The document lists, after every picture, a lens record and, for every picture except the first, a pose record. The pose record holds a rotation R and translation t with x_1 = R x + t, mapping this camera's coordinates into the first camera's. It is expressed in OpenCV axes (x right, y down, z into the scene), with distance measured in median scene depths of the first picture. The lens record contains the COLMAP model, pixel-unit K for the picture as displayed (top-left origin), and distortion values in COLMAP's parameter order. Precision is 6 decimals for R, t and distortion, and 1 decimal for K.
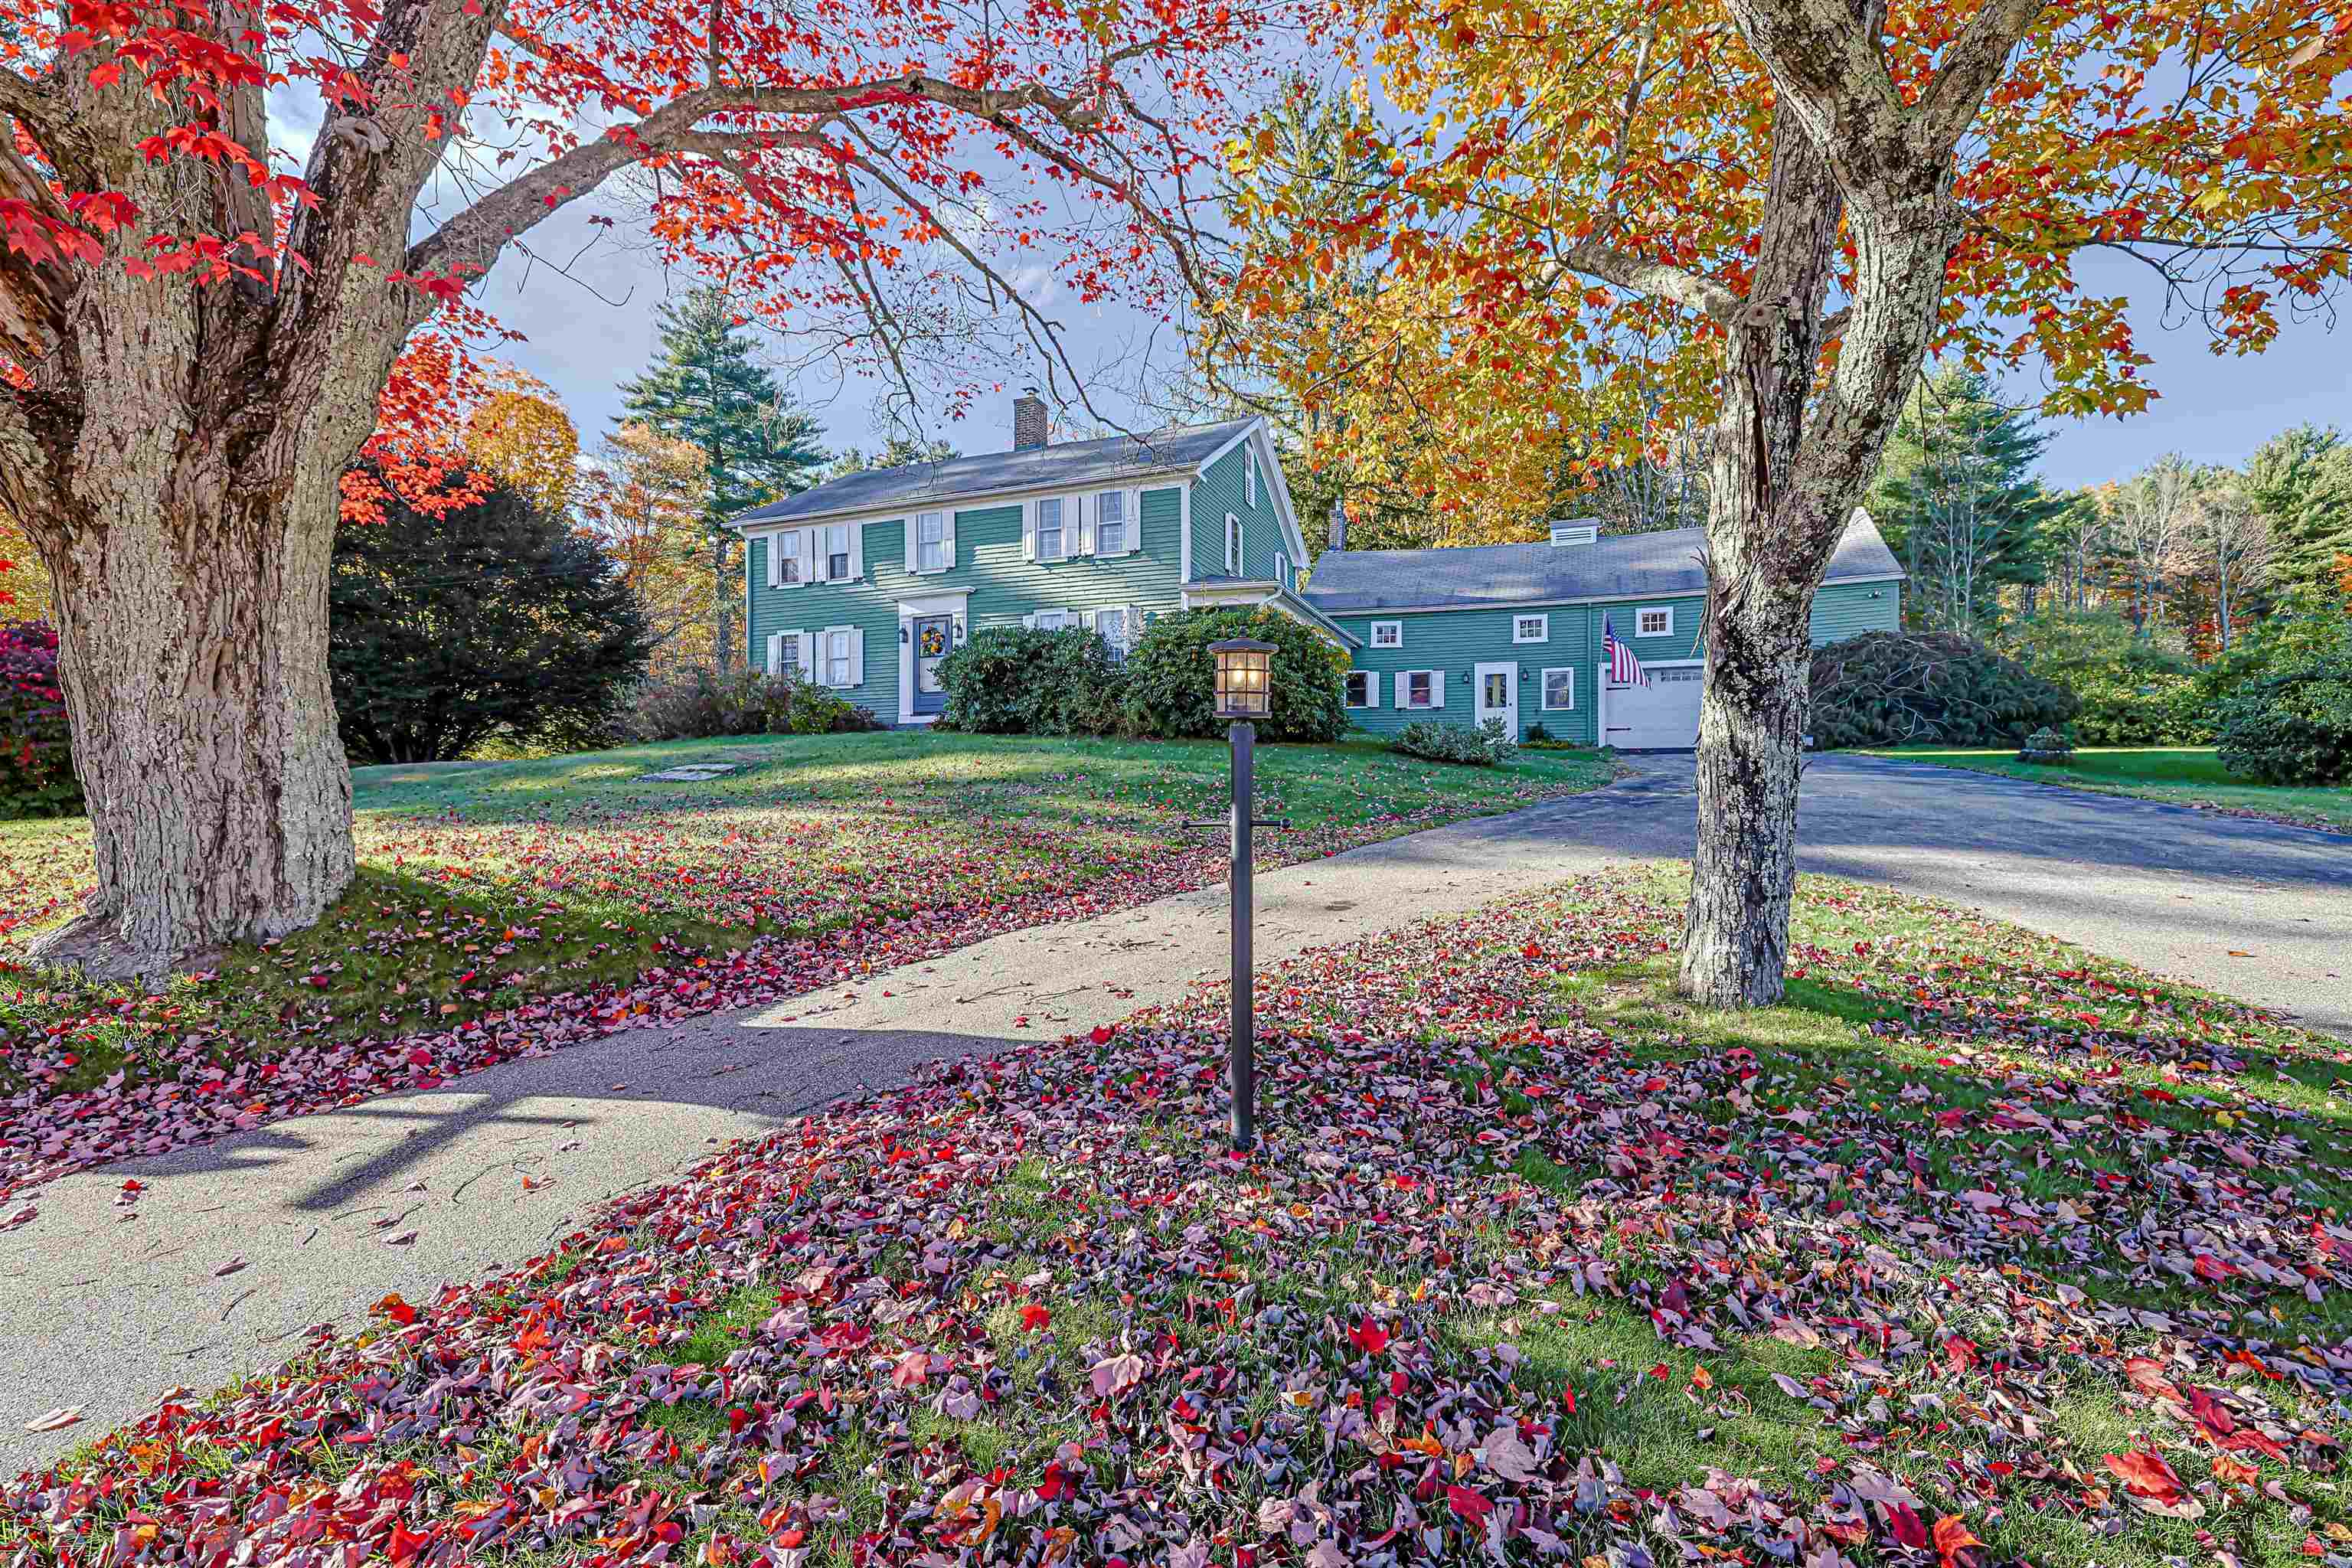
lens RADIAL K [[995.4, 0, 1182.1], [0, 995.4, 770.5], [0, 0, 1]] dist [0.000795, 0.000012]
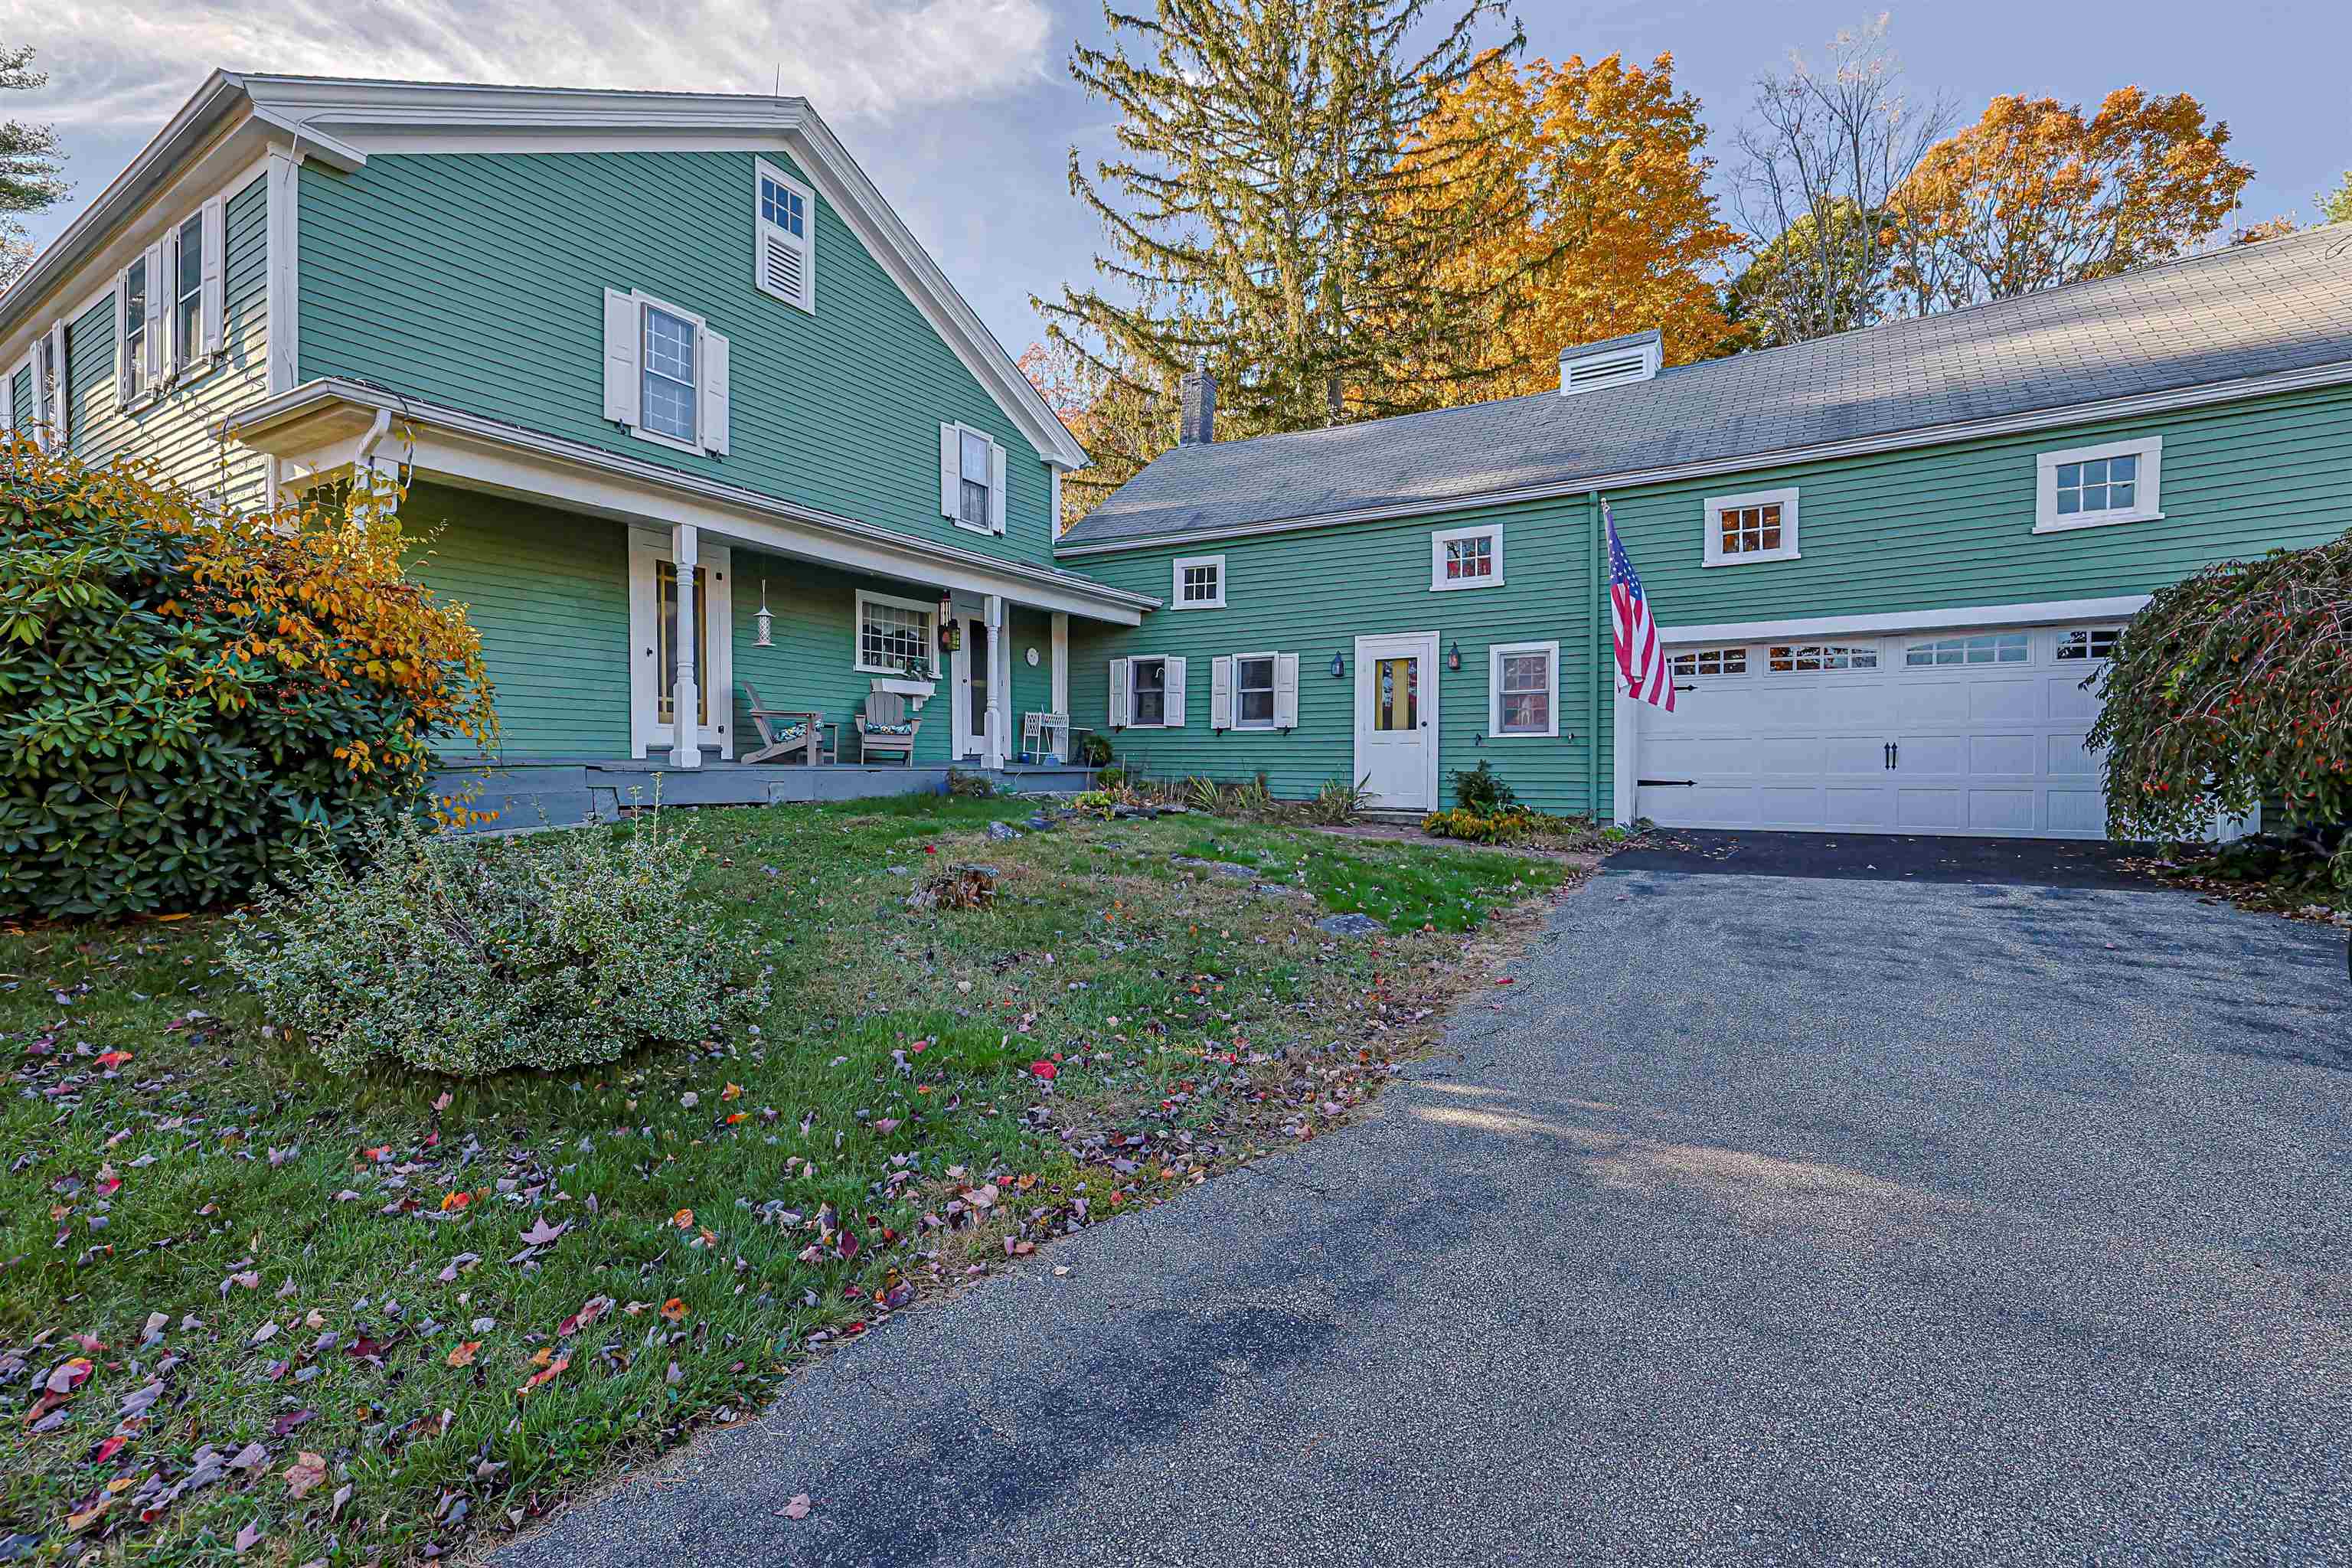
lens RADIAL K [[995.4, 0, 1182.1], [0, 995.4, 770.5], [0, 0, 1]] dist [0.000795, 0.000012]
pose [[0.982132, 0.010010, -0.187924, 0.362041], [-0.008437, 0.999922, 0.009166, -0.056520], [0.188002, -0.007417, 0.982141, 0.618806]]
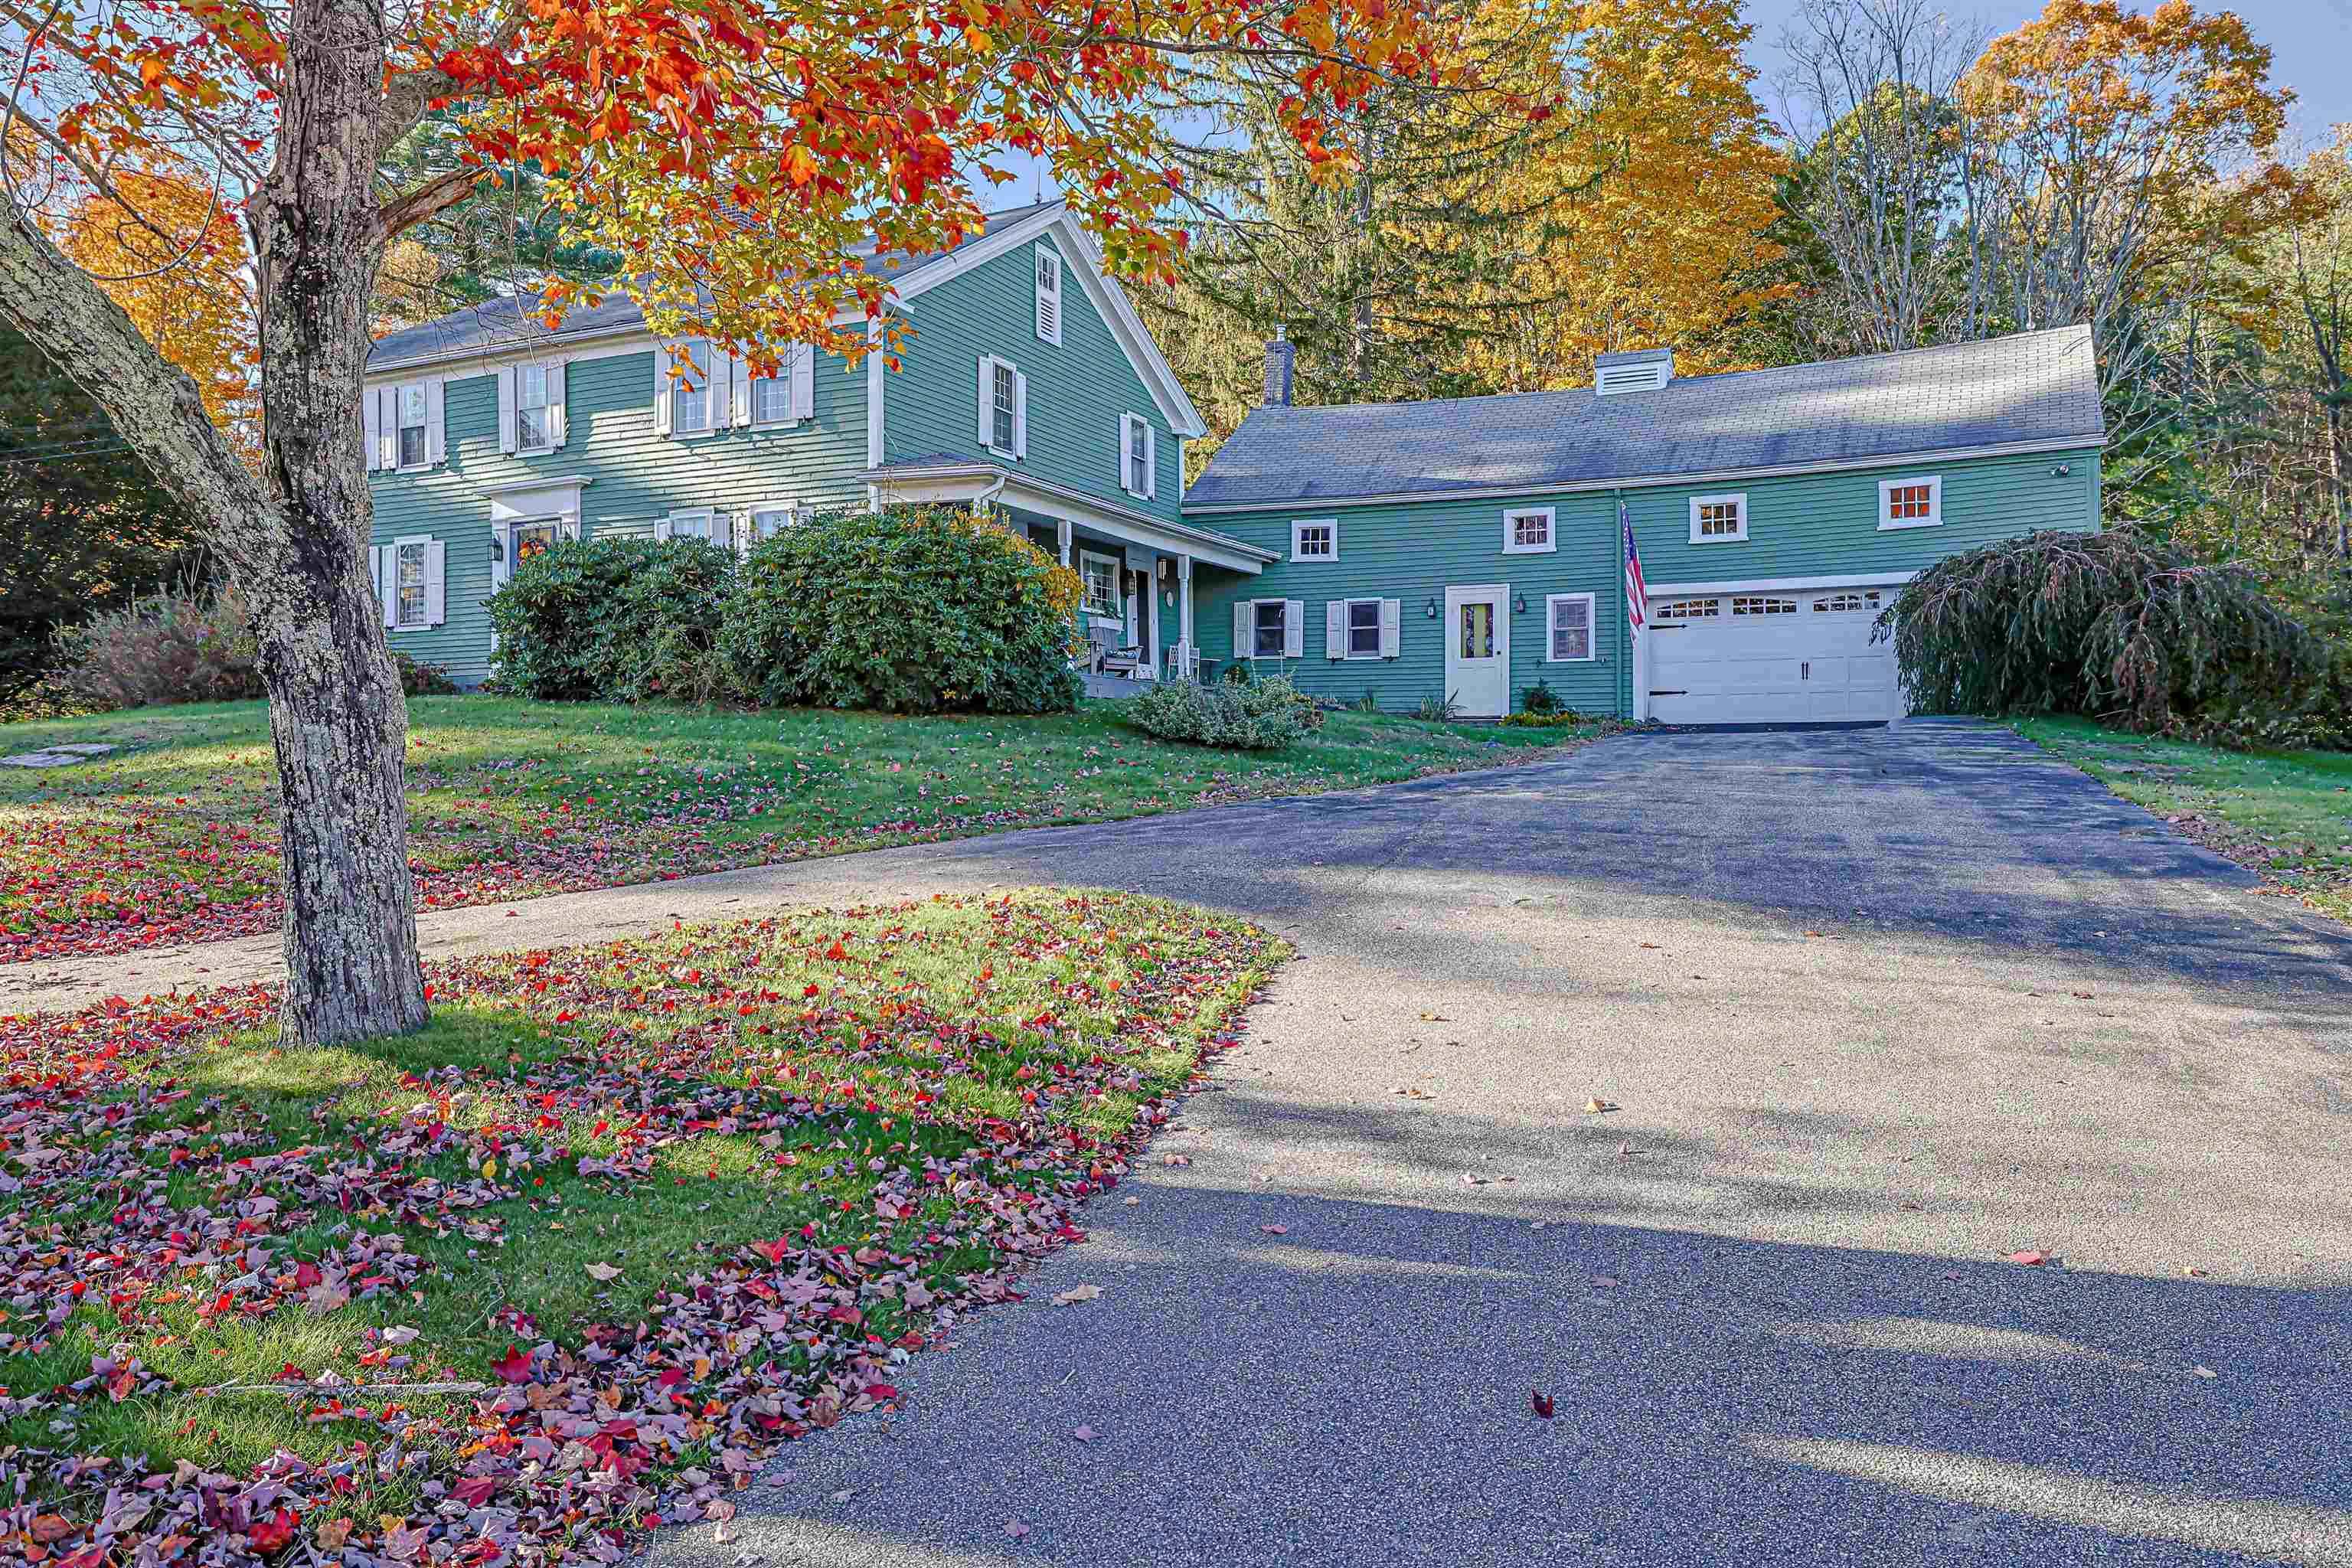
lens RADIAL K [[1649.4, 0, 1177.2], [0, 1649.4, 775.8], [0, 0, 1]] dist [-0.002578, 0.000064]
pose [[0.996490, 0.004767, -0.083579, 0.255446], [-0.003852, 0.999931, 0.011113, -0.000094], [0.083626, -0.010752, 0.996439, -0.051254]]
